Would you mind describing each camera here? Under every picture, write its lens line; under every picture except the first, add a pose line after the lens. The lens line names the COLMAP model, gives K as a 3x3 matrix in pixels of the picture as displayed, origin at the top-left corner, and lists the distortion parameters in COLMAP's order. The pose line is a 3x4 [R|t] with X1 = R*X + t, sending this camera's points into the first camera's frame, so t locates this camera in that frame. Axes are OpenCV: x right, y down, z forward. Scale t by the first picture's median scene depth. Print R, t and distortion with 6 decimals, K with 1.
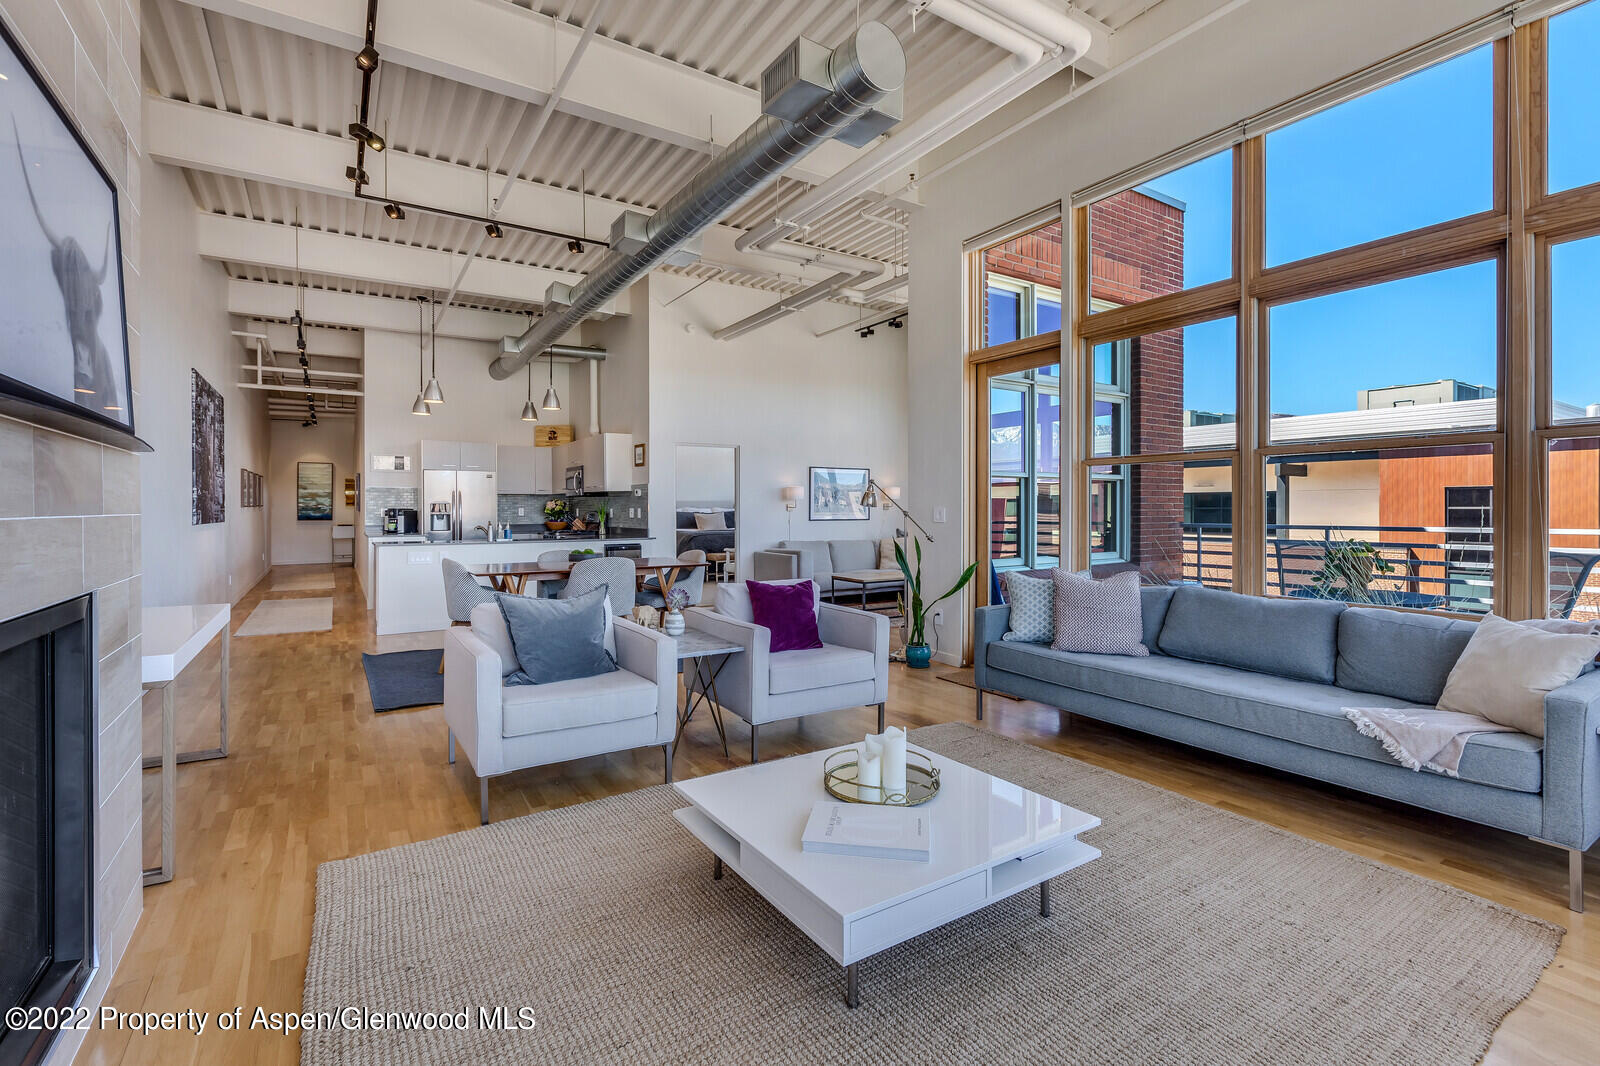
lens RADIAL K [[709.0, 0, 810.4], [0, 709.0, 503.4], [0, 0, 1]] dist [0.002404, 0.000421]
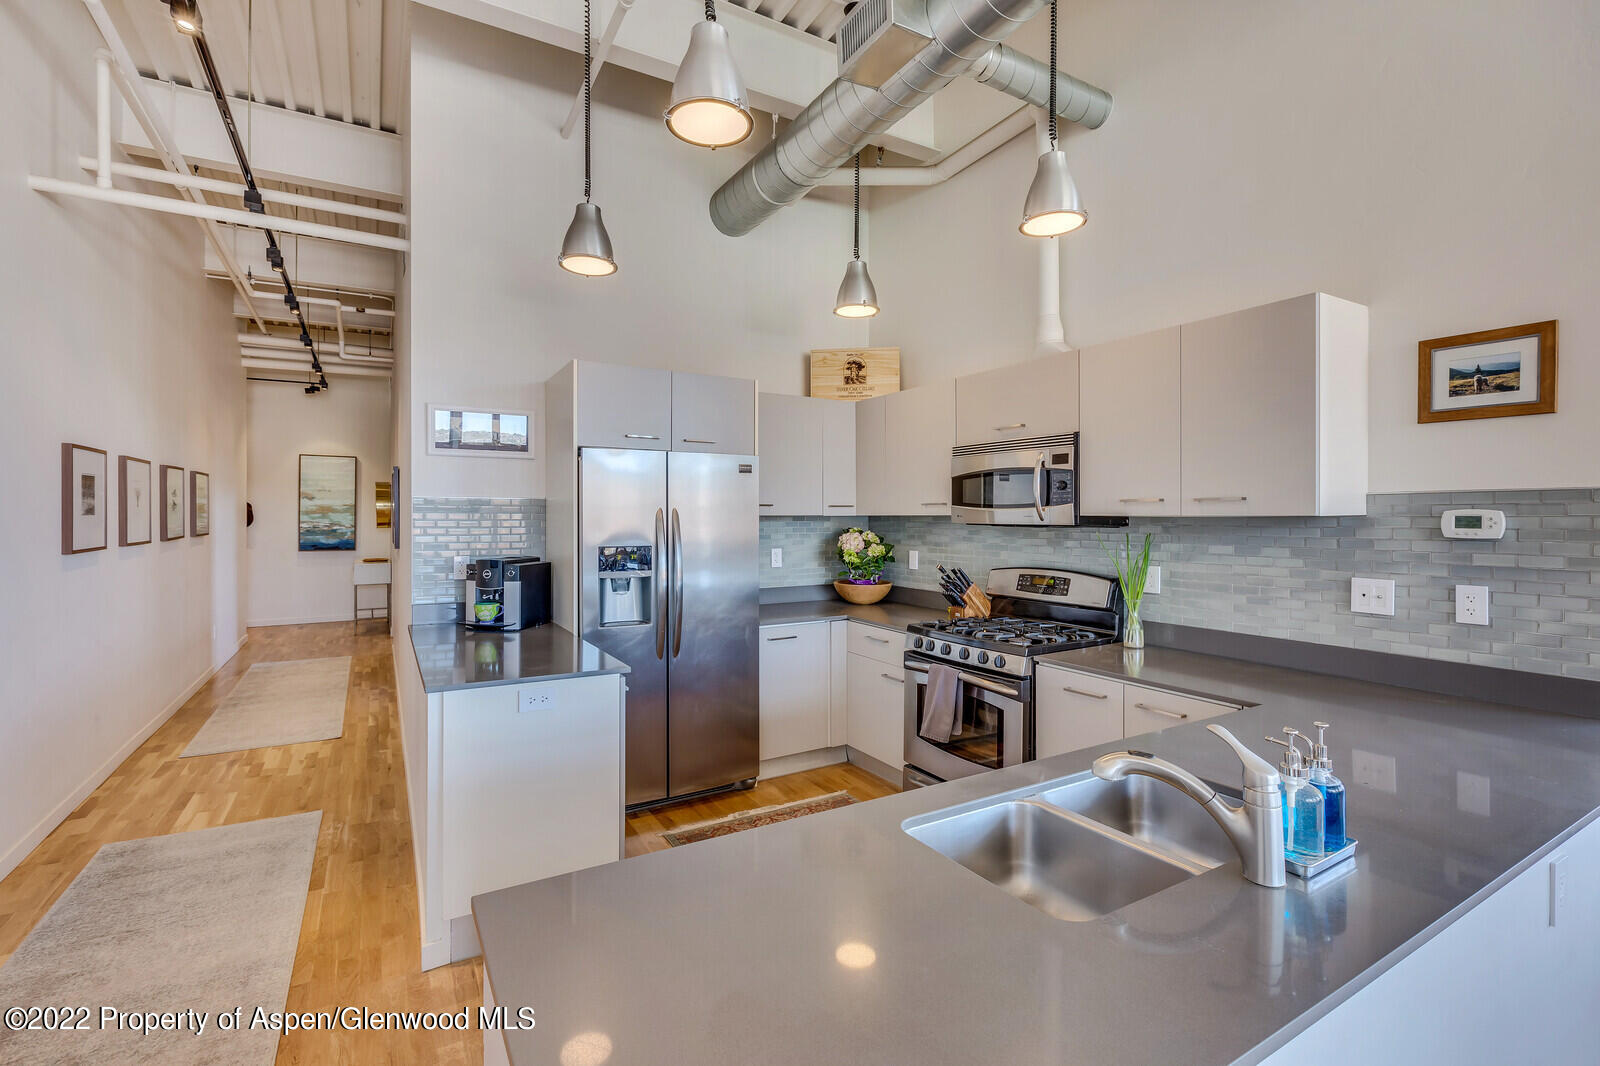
lens RADIAL K [[709.0, 0, 791.7], [0, 709.0, 525.4], [0, 0, 1]] dist [0.002404, 0.000421]
pose [[0.998040, 0.007473, -0.062124, -0.373710], [-0.006520, 0.999858, 0.015523, -0.013716], [0.062231, -0.015088, 0.997948, 0.591426]]
